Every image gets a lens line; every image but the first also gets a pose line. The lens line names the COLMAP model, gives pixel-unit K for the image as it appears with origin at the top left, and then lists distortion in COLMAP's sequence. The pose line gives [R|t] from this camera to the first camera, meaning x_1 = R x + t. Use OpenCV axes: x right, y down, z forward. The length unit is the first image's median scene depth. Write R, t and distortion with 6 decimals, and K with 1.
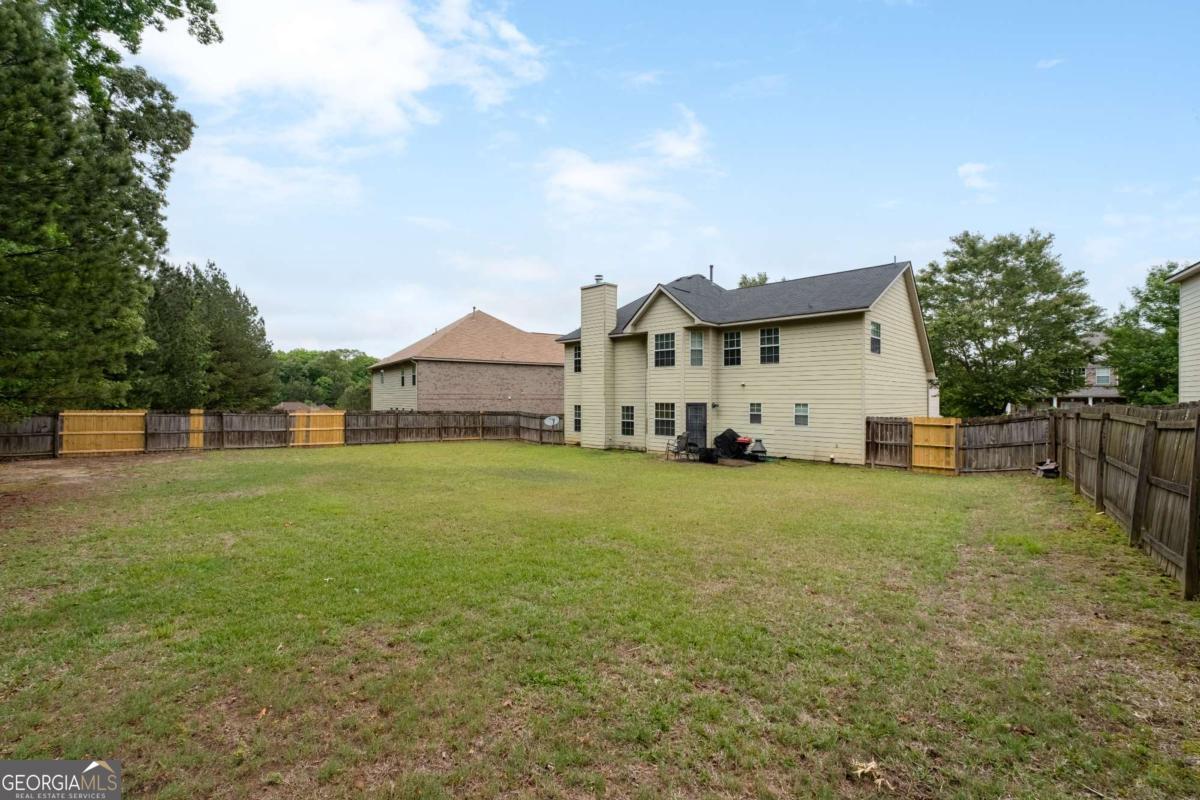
lens RADIAL K [[573.1, 0, 601.9], [0, 573.1, 398.0], [0, 0, 1]] dist [-0.006666, 0.000096]
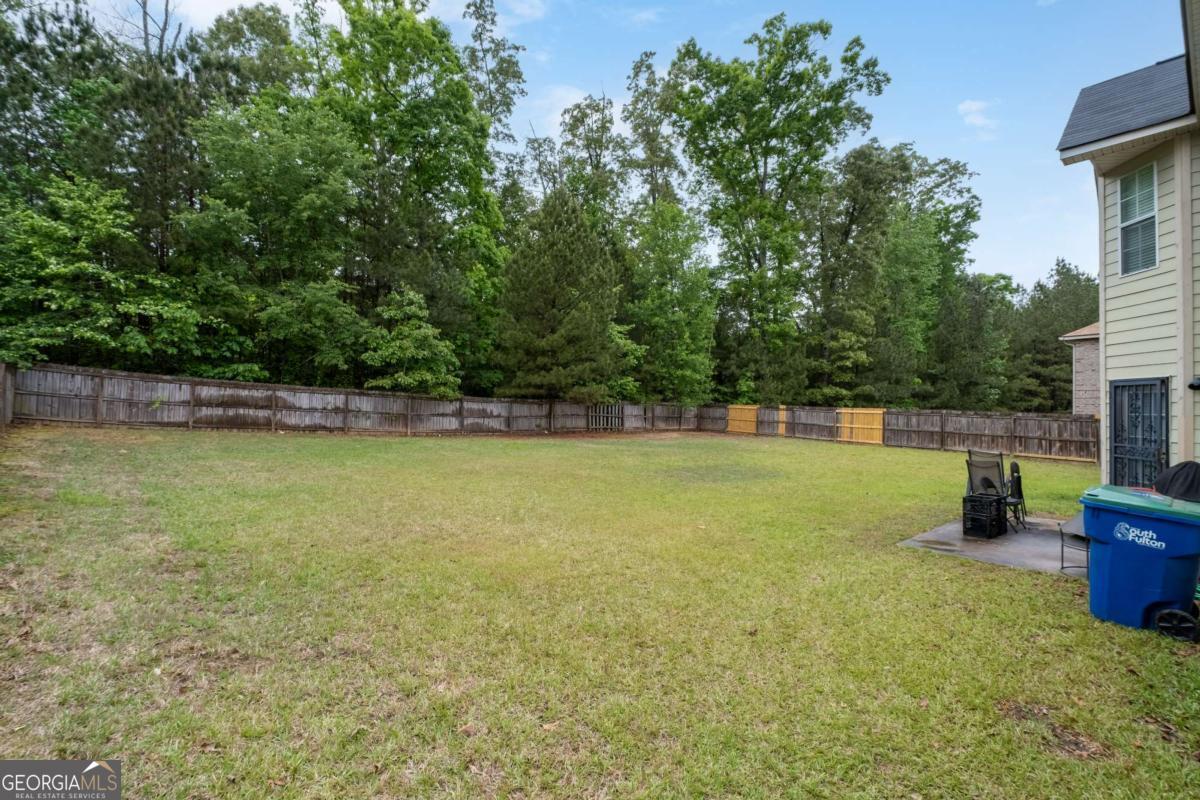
lens RADIAL K [[573.1, 0, 601.6], [0, 573.1, 399.3], [0, 0, 1]] dist [-0.006666, 0.000096]
pose [[-0.256051, -0.024535, -0.966352, 0.650539], [-0.021123, 0.999581, -0.019782, 0.038626], [0.966432, 0.015347, -0.256462, 0.878695]]
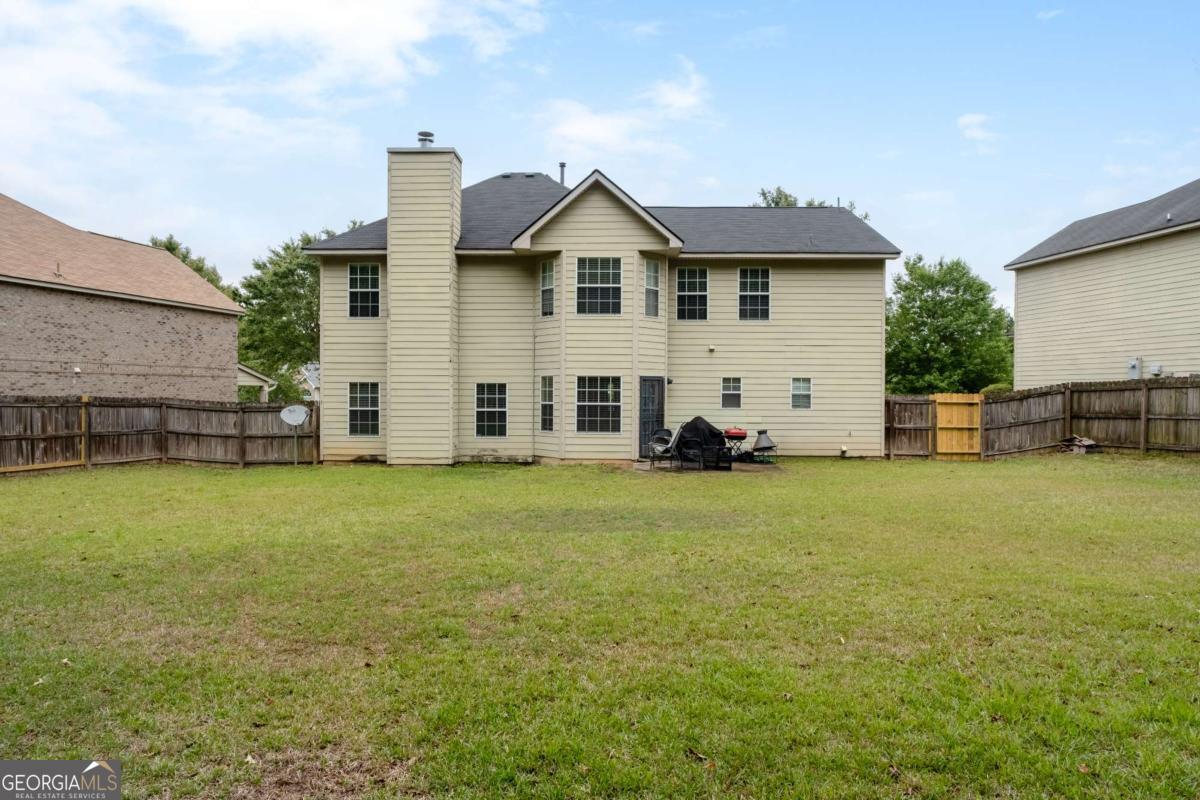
lens RADIAL K [[737.6, 0, 600.1], [0, 737.6, 404.9], [0, 0, 1]] dist [-0.017161, 0.000688]
pose [[0.692881, -0.012209, 0.720948, -0.438089], [-0.001963, 0.999821, 0.018818, 0.023726], [-0.721049, -0.014454, 0.692733, 0.483015]]
